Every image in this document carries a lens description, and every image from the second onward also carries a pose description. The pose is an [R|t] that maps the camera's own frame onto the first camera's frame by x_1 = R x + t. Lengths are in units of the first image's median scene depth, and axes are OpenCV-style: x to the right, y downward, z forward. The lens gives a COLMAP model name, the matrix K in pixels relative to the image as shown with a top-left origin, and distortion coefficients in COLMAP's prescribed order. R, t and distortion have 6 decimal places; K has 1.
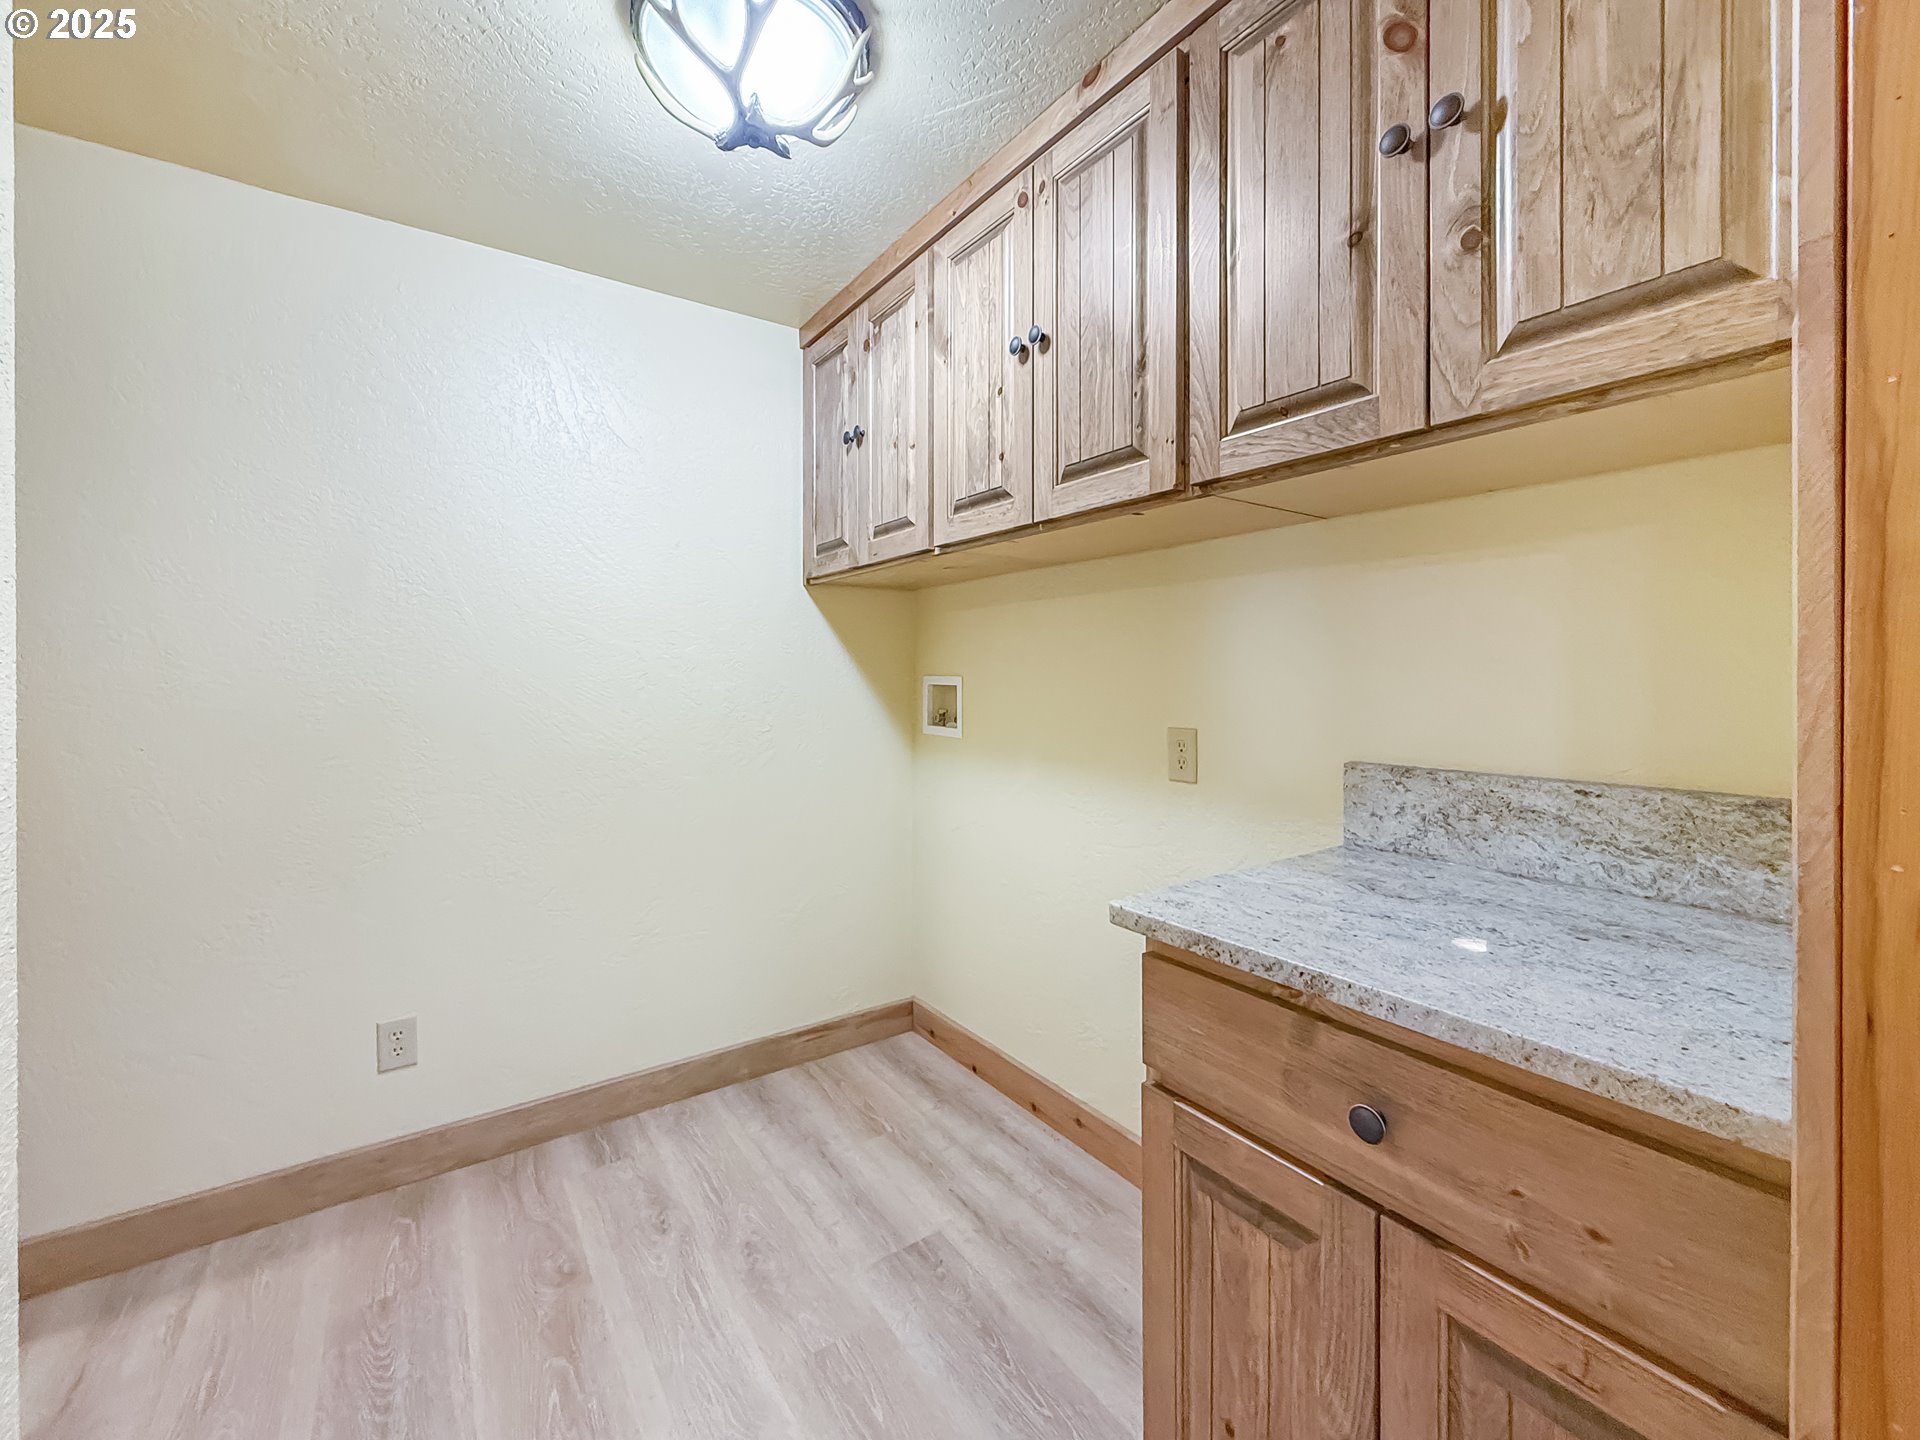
lens RADIAL K [[783.1, 0, 958.4], [0, 783.1, 682.3], [0, 0, 1]] dist [0.001188, -0.000325]
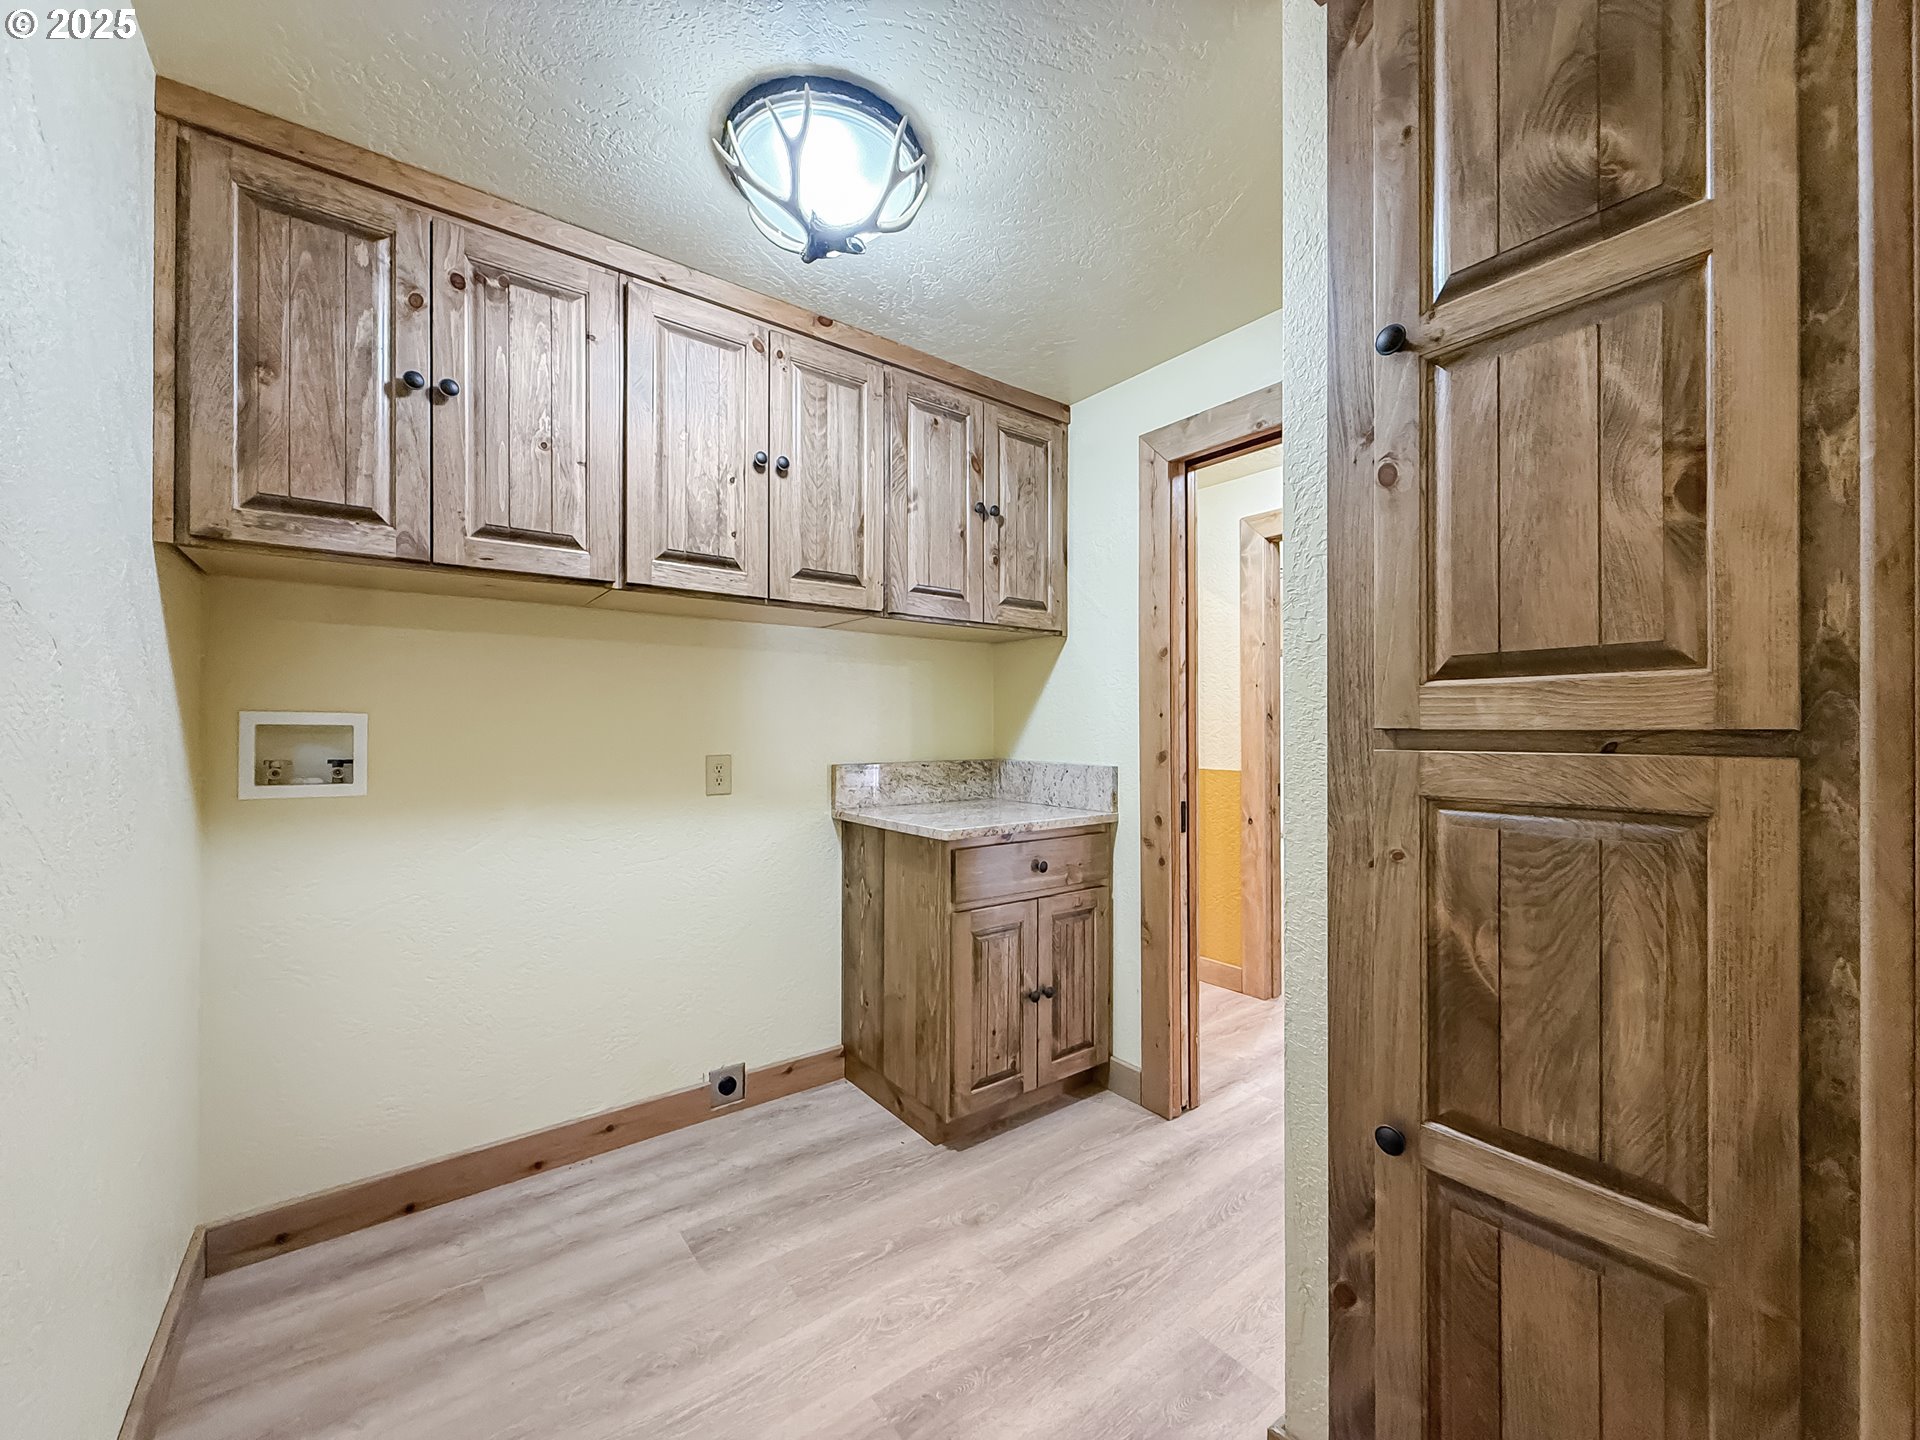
lens RADIAL K [[764.3, 0, 961.0], [0, 764.3, 726.9], [0, 0, 1]] dist [-0.003086, -0.000189]
pose [[-0.044546, 0.000181, 0.999007, -1.063109], [0.006866, 0.999976, 0.000125, 0.013303], [-0.998984, 0.006865, -0.044546, 0.648544]]
